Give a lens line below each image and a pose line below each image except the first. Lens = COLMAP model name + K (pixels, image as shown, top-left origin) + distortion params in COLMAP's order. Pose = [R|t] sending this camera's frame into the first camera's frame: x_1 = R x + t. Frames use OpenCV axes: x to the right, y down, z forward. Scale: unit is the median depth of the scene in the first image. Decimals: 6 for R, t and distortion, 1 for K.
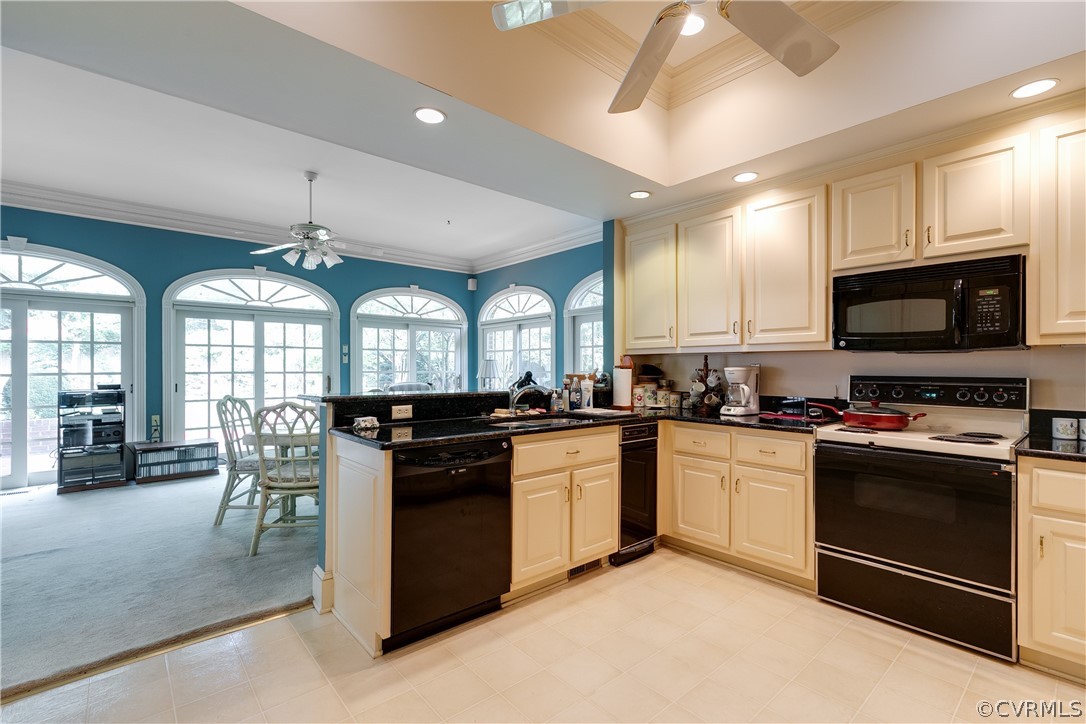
lens RADIAL K [[496.4, 0, 542.9], [0, 496.4, 359.7], [0, 0, 1]] dist [0.016096, 0.000132]
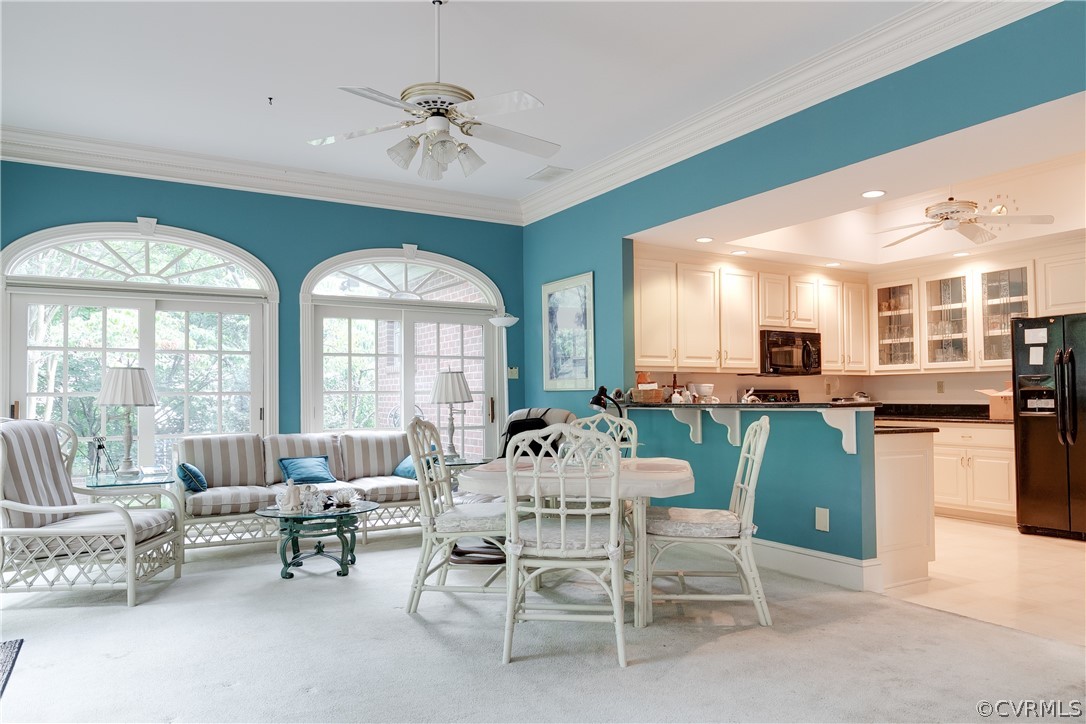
lens RADIAL K [[740.6, 0, 541.2], [0, 740.6, 372.3], [0, 0, 1]] dist [-0.001824, -0.002558]
pose [[0.186973, 0.029349, 0.981927, -1.904671], [-0.012039, 0.999547, -0.027583, 0.050942], [-0.982291, -0.006664, 0.187242, 1.227948]]
